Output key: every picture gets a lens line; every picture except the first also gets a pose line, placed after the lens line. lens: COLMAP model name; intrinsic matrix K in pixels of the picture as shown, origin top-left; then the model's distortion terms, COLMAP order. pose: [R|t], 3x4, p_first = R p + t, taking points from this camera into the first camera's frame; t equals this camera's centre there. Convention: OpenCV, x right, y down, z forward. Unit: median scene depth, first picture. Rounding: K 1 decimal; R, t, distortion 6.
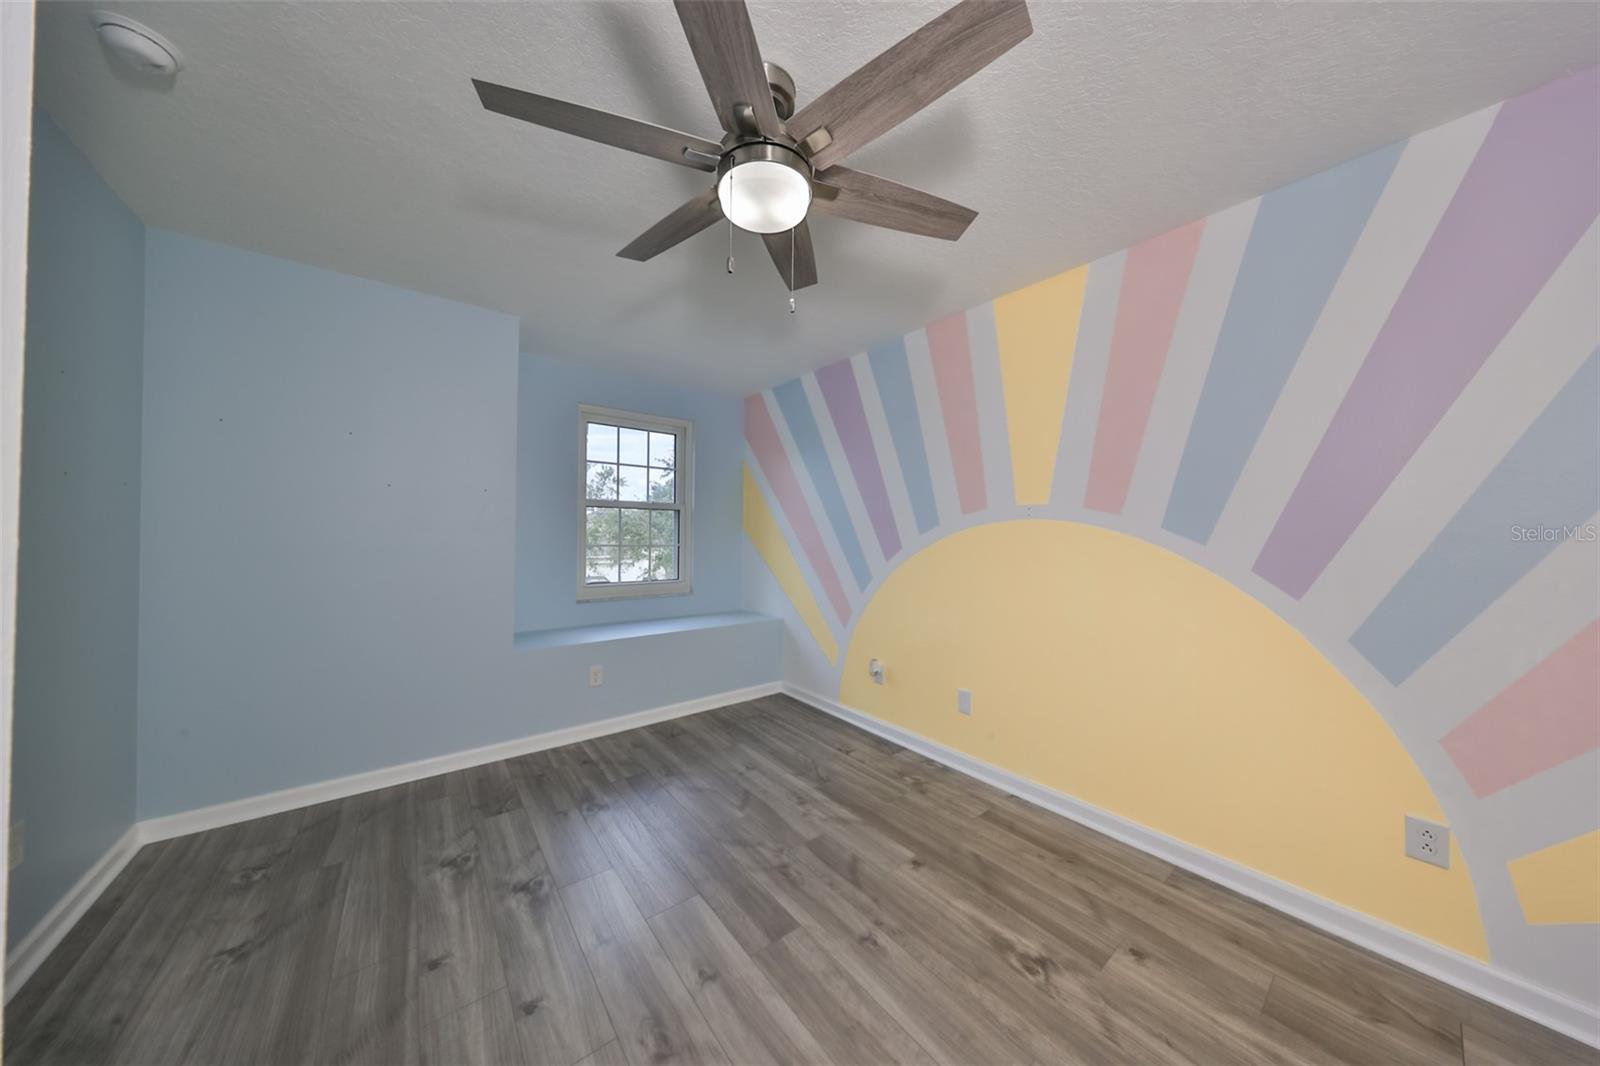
lens RADIAL K [[491.9, 0, 804.0], [0, 491.9, 534.8], [0, 0, 1]] dist [-0.000412, -0.000005]
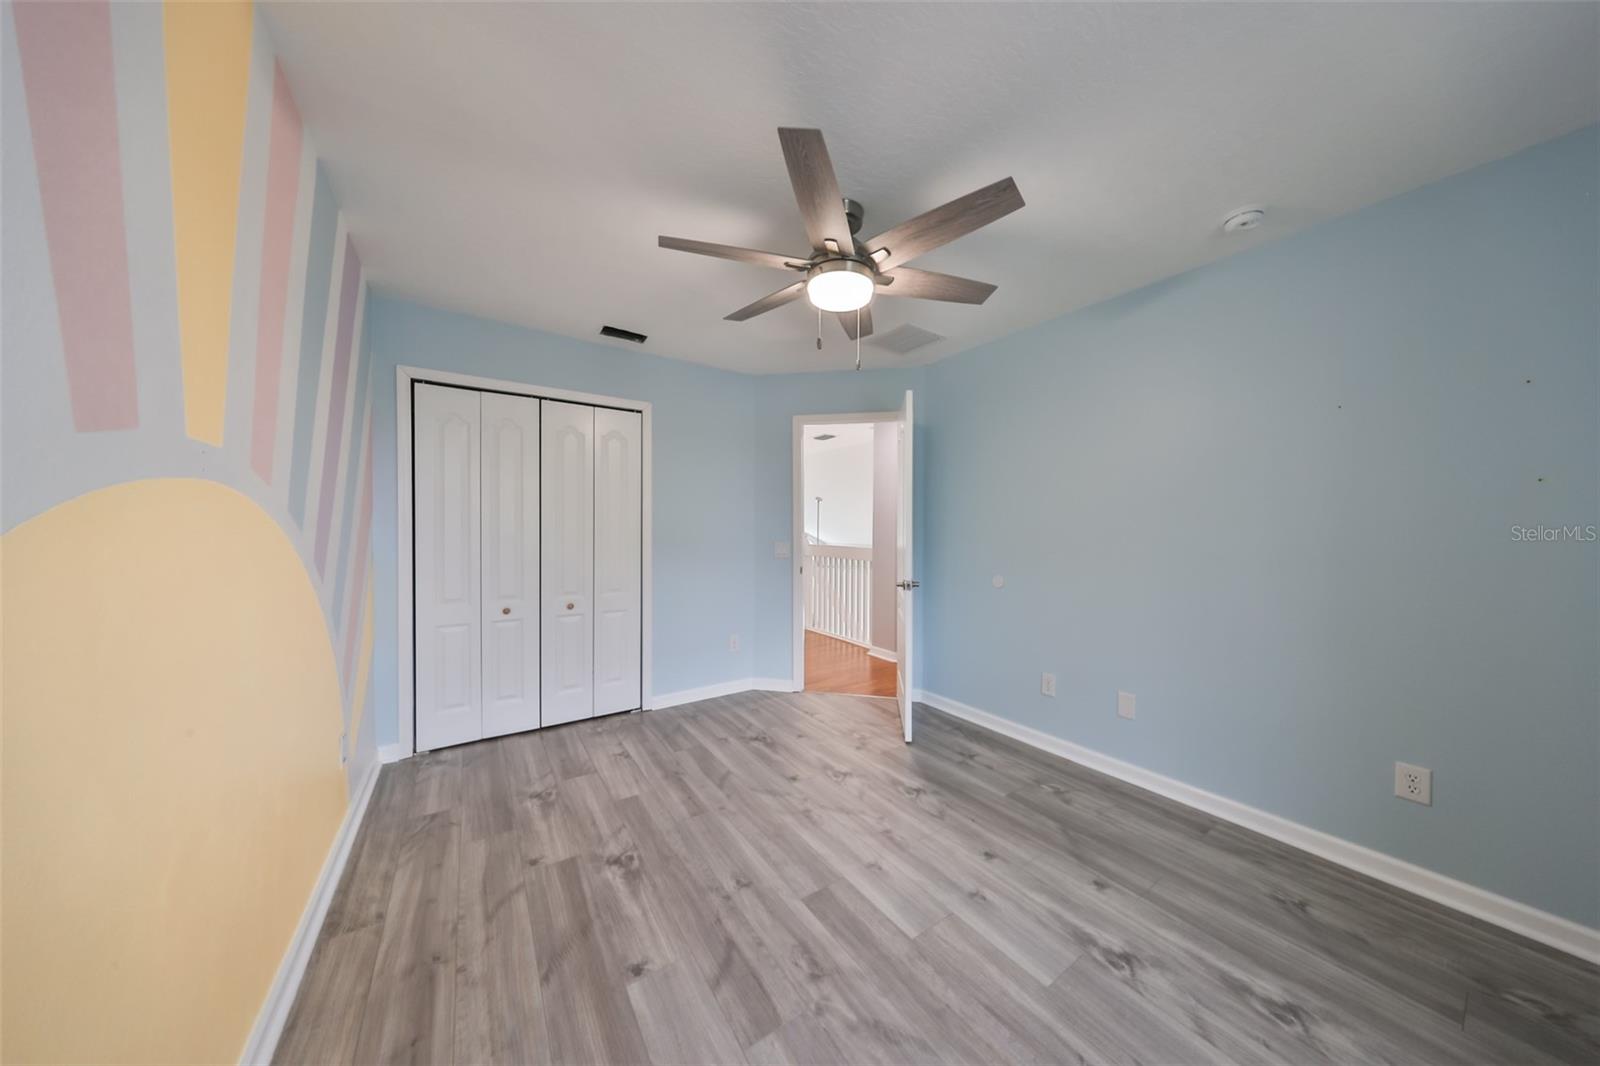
lens RADIAL K [[493.2, 0, 804.5], [0, 493.2, 536.1], [0, 0, 1]] dist [0.000078, 0.000046]
pose [[-0.996963, -0.019257, 0.075454, -0.072478], [-0.018173, 0.999722, 0.015035, -0.005352], [-0.075723, 0.013618, -0.997036, 1.858133]]
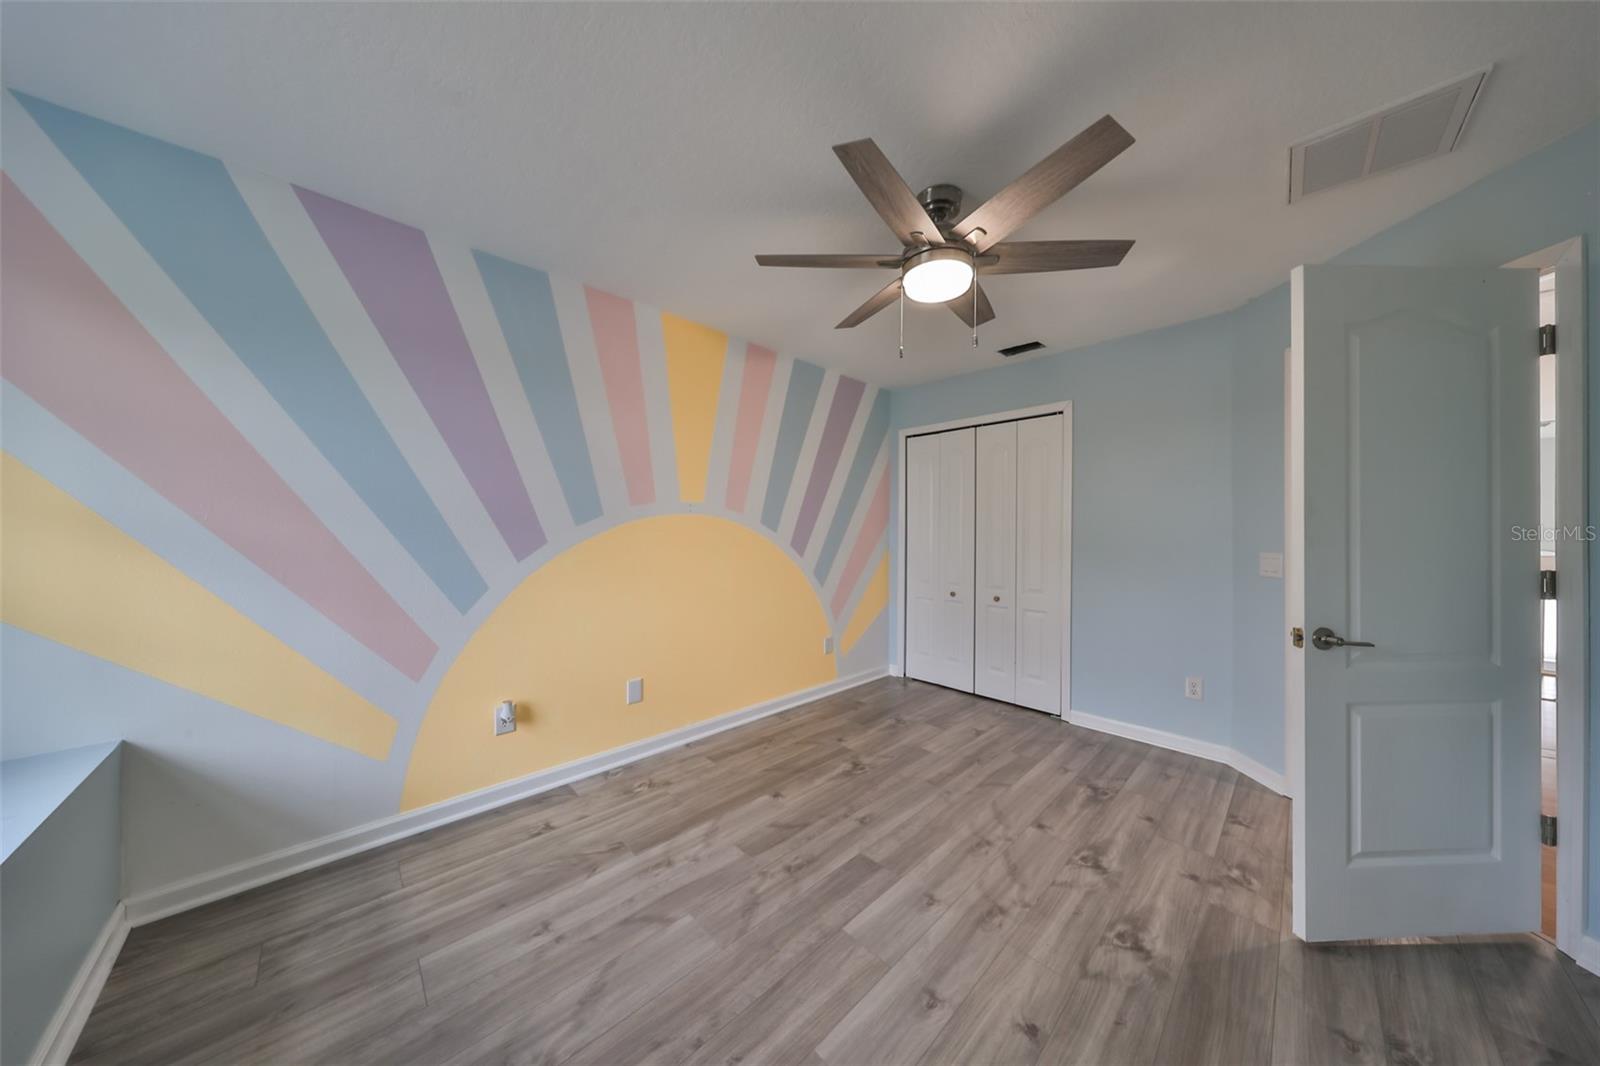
lens RADIAL K [[493.2, 0, 804.5], [0, 493.2, 536.1], [0, 0, 1]] dist [0.000078, 0.000046]
pose [[-0.096739, -0.025247, 0.994989, -1.072898], [-0.011586, 0.999639, 0.024238, -0.012447], [-0.995242, -0.009184, -0.096997, 1.143732]]
